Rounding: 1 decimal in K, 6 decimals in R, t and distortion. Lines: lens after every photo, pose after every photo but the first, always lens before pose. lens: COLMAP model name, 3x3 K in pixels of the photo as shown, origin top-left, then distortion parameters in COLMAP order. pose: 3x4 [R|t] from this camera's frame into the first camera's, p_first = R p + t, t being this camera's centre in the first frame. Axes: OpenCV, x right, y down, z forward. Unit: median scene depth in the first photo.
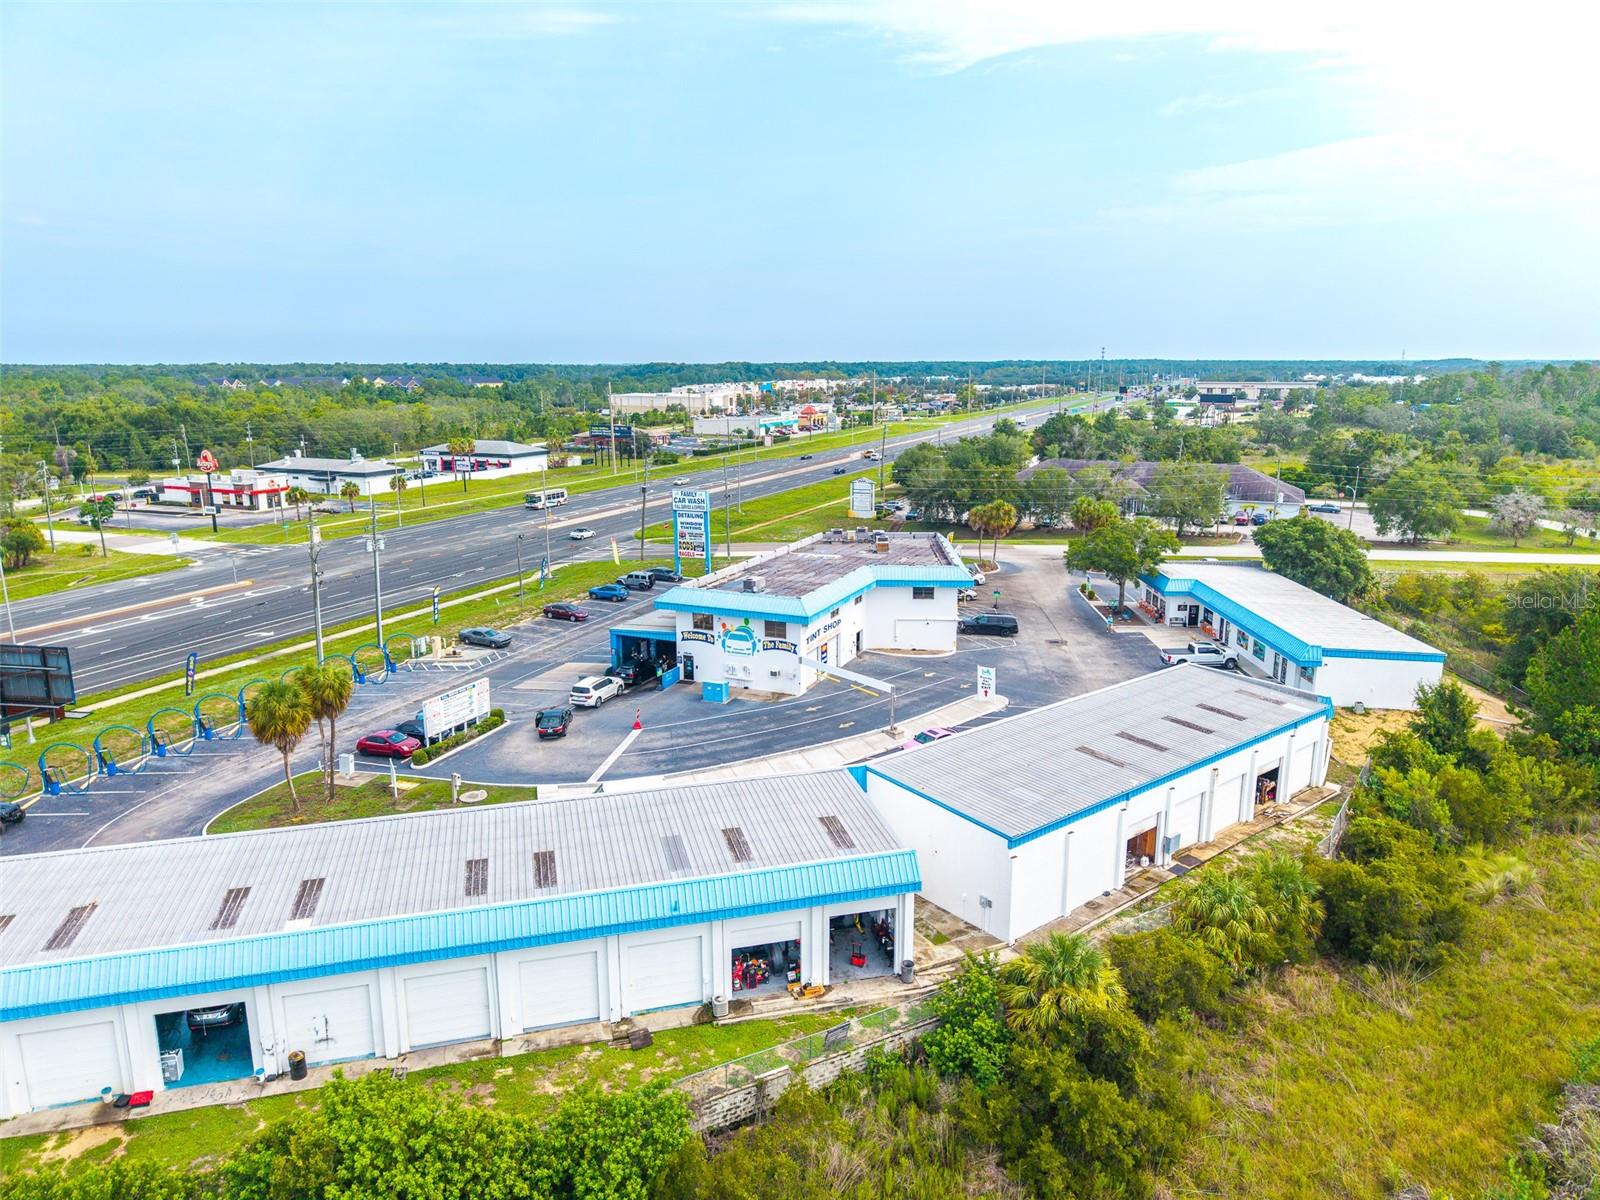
lens RADIAL K [[1071.5, 0, 803.8], [0, 1071.5, 591.9], [0, 0, 1]] dist [0.036050, -0.036995]
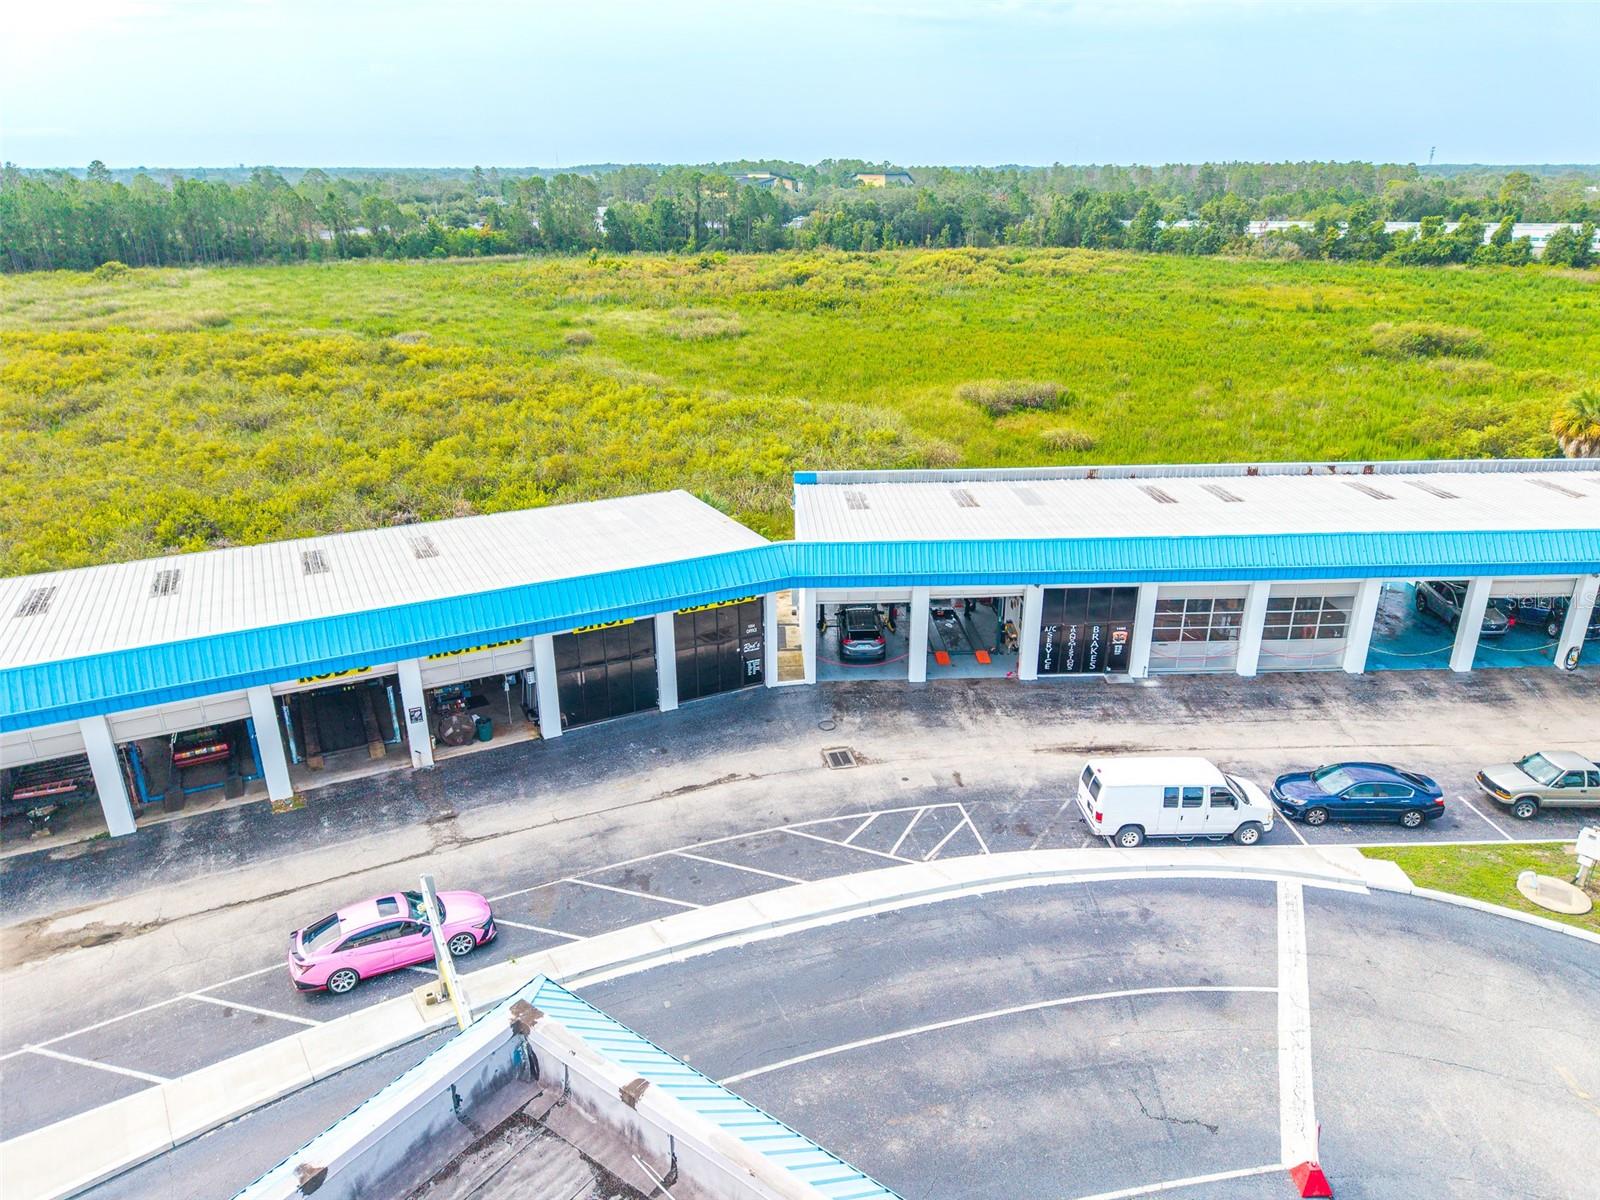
lens RADIAL K [[1069.4, 0, 803.0], [0, 1069.4, 593.5], [0, 0, 1]] dist [0.056113, -0.065641]
pose [[-0.976075, -0.076321, 0.203599, -0.071108], [0.050201, 0.831974, 0.552539, -0.134009], [-0.211560, 0.549540, -0.808238, 1.073732]]
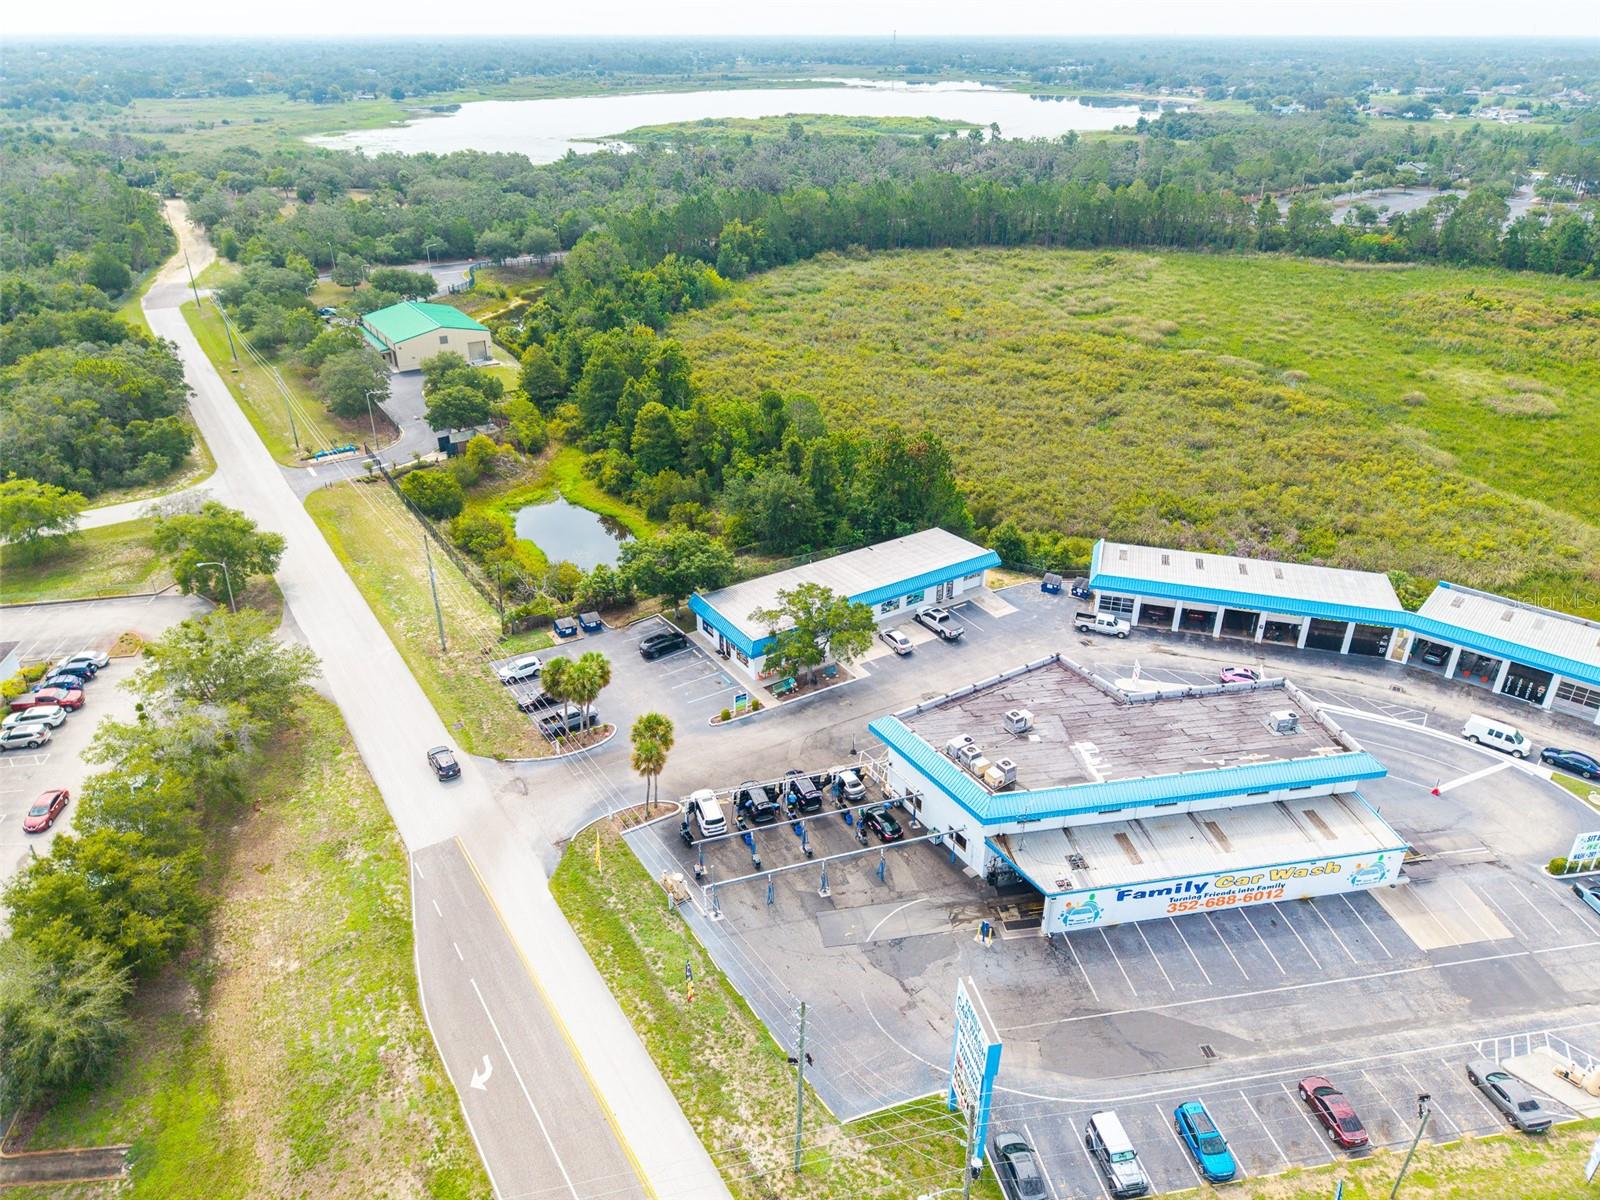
lens RADIAL K [[1071.5, 0, 803.8], [0, 1071.5, 591.9], [0, 0, 1]] dist [0.036050, -0.036995]
pose [[-0.566644, -0.380694, 0.730744, -0.506076], [0.175220, 0.810906, 0.558328, -0.786050], [-0.805116, 0.444414, -0.392790, 1.792739]]
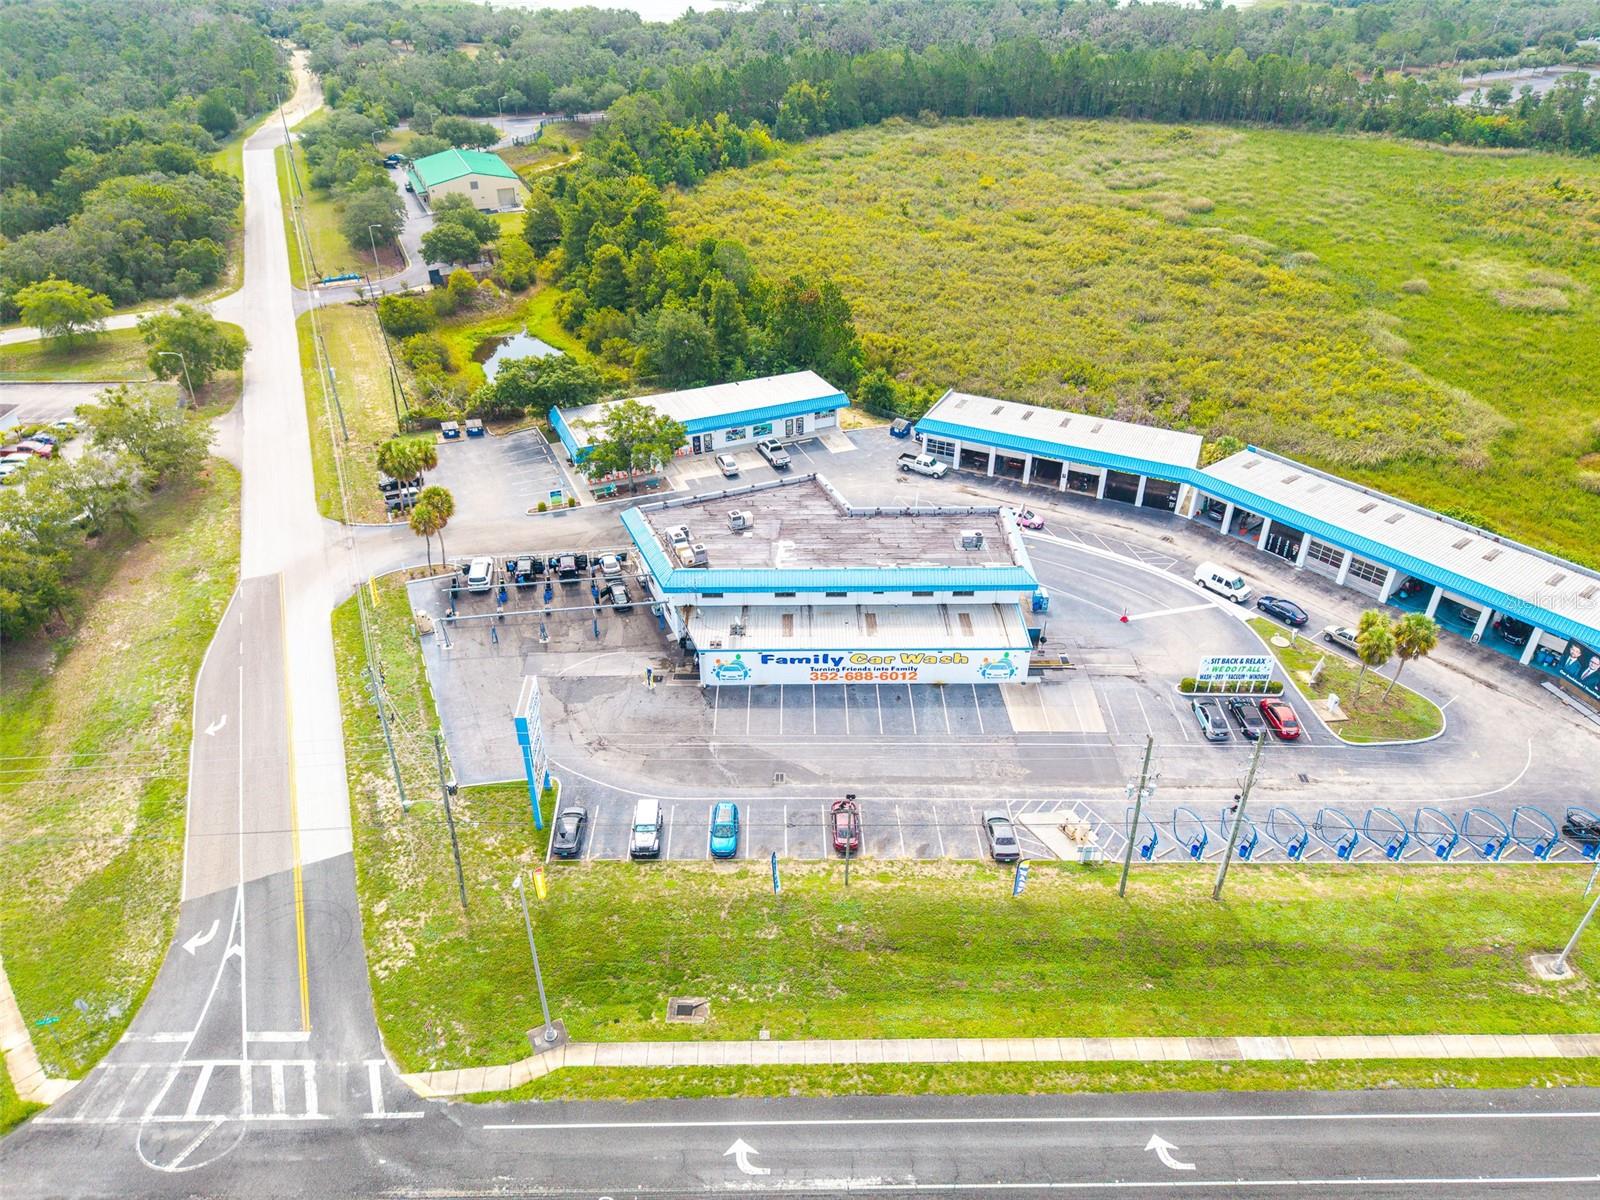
lens RADIAL K [[1069.4, 0, 803.0], [0, 1069.4, 593.5], [0, 0, 1]] dist [0.056113, -0.065641]
pose [[-0.419173, -0.499012, 0.758473, -0.892324], [0.193393, 0.767160, 0.611608, -0.718697], [-0.887070, 0.403053, -0.225067, 1.507966]]
